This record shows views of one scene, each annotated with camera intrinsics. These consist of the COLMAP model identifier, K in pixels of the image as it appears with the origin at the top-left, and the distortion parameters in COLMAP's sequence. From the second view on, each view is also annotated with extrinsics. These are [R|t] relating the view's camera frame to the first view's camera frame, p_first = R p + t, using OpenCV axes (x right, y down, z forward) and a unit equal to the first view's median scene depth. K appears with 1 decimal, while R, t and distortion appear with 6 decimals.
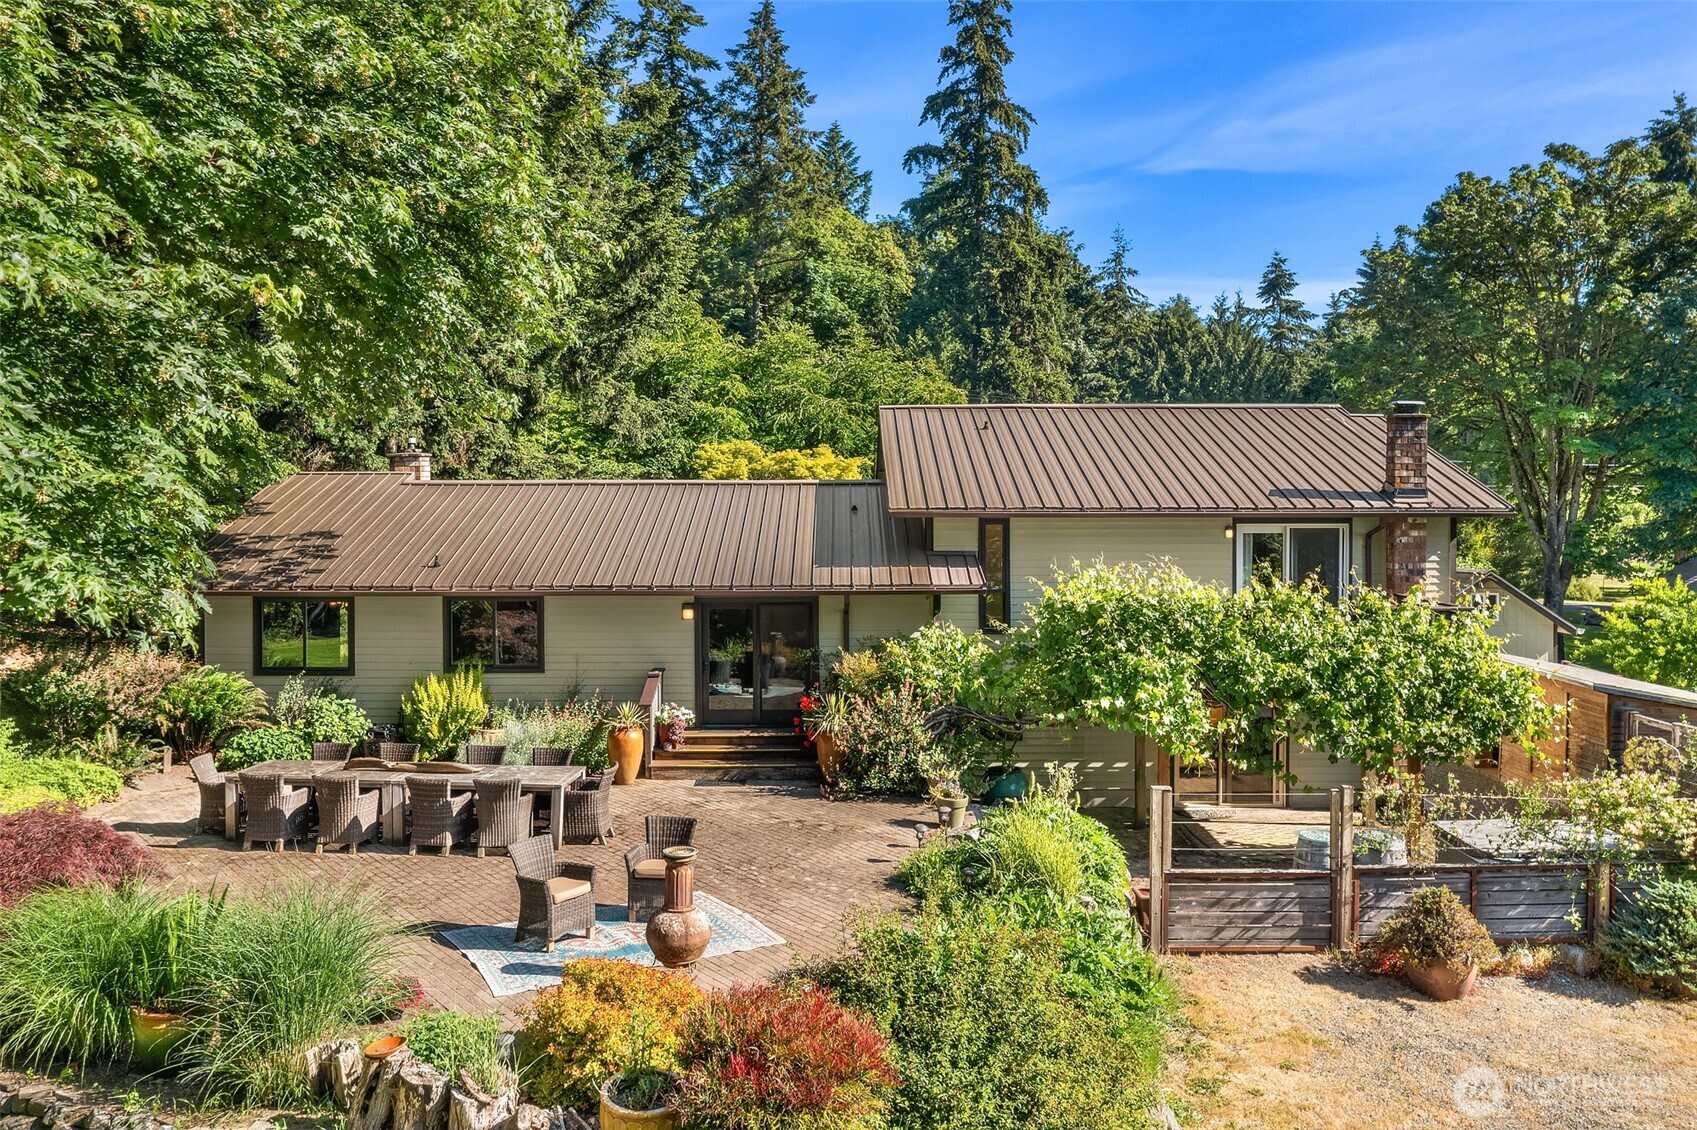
lens RADIAL K [[1355.3, 0, 848.5], [0, 1355.3, 565.0], [0, 0, 1]] dist [-0.011839, -0.001118]
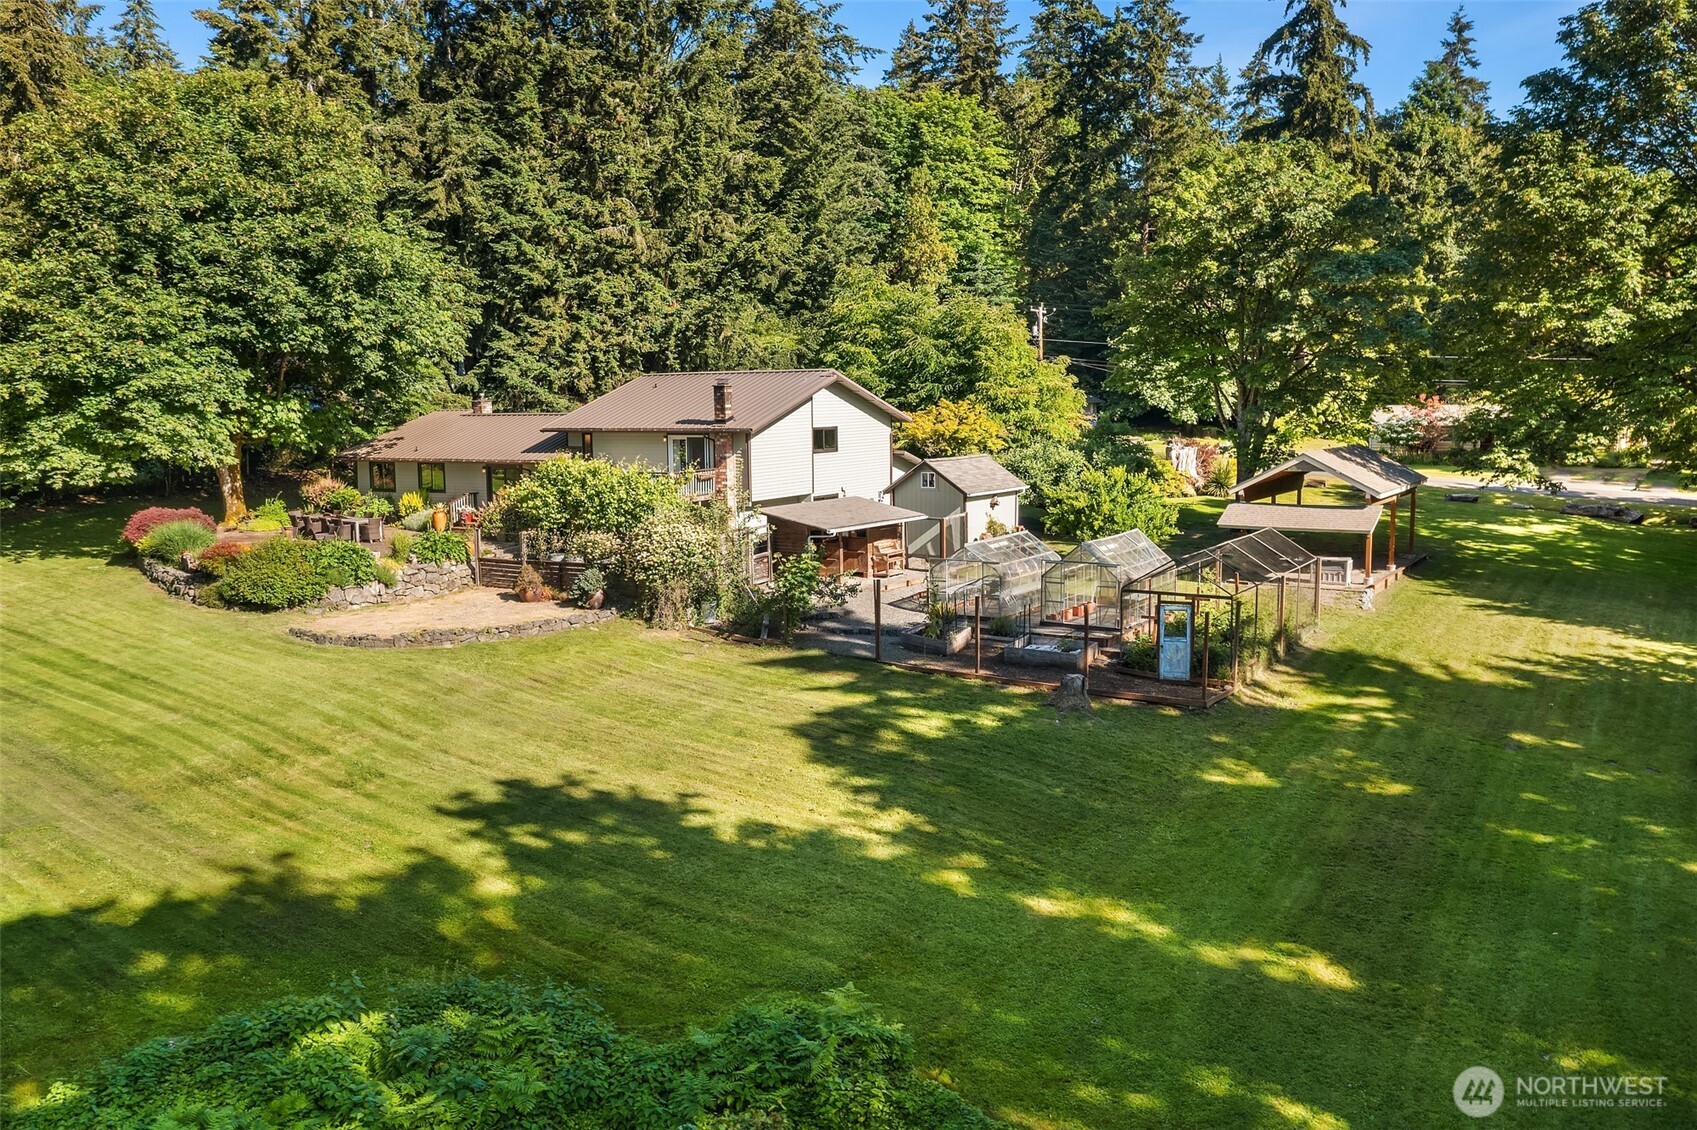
lens RADIAL K [[1410.7, 0, 848.5], [0, 1410.7, 565.0], [0, 0, 1]] dist [0.019516, 0.003936]
pose [[0.836921, 0.057116, -0.544335, 1.845355], [-0.013236, 0.996361, 0.084196, -0.017998], [0.547163, -0.063261, 0.834632, -0.797803]]
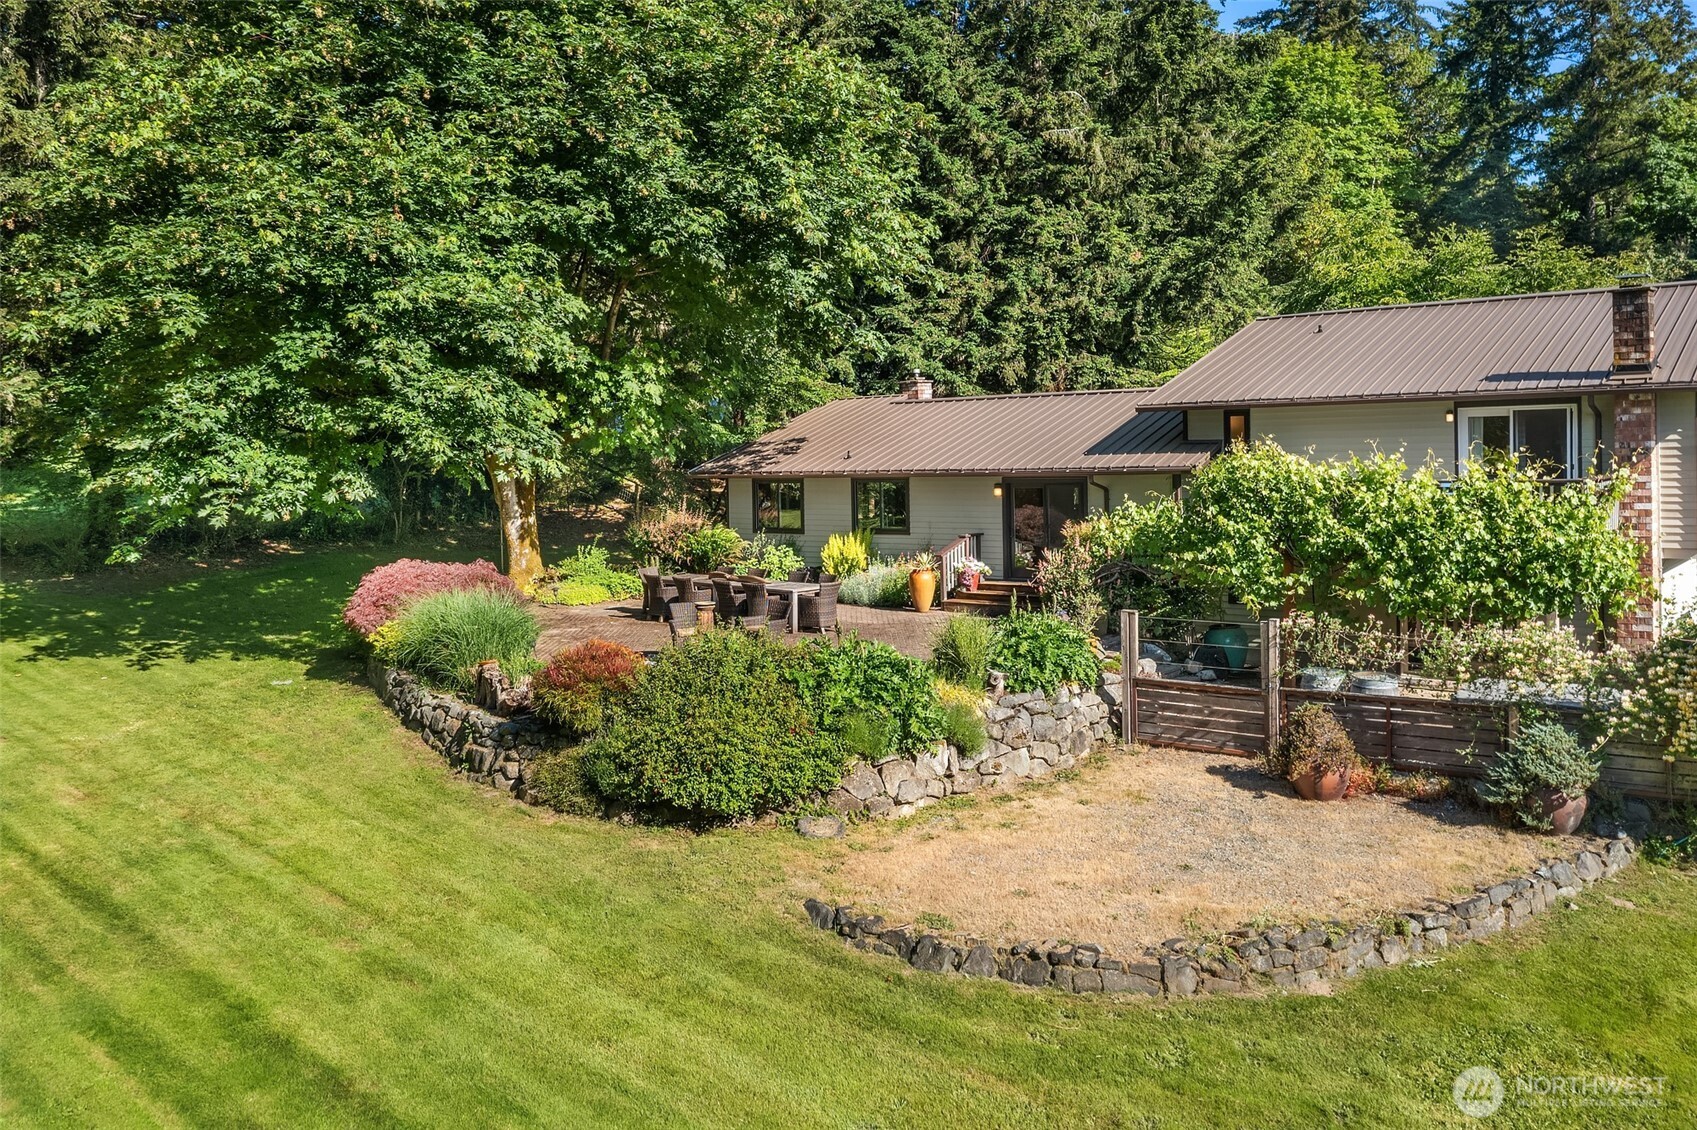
lens RADIAL K [[1382.9, 0, 851.1], [0, 1382.9, 490.5], [0, 0, 1]] dist [0.029005, 0.003596]
pose [[0.779951, 0.002964, -0.625834, 0.604509], [-0.009896, 0.999922, -0.007596, 0.046470], [0.625763, 0.012118, 0.779919, -0.125345]]
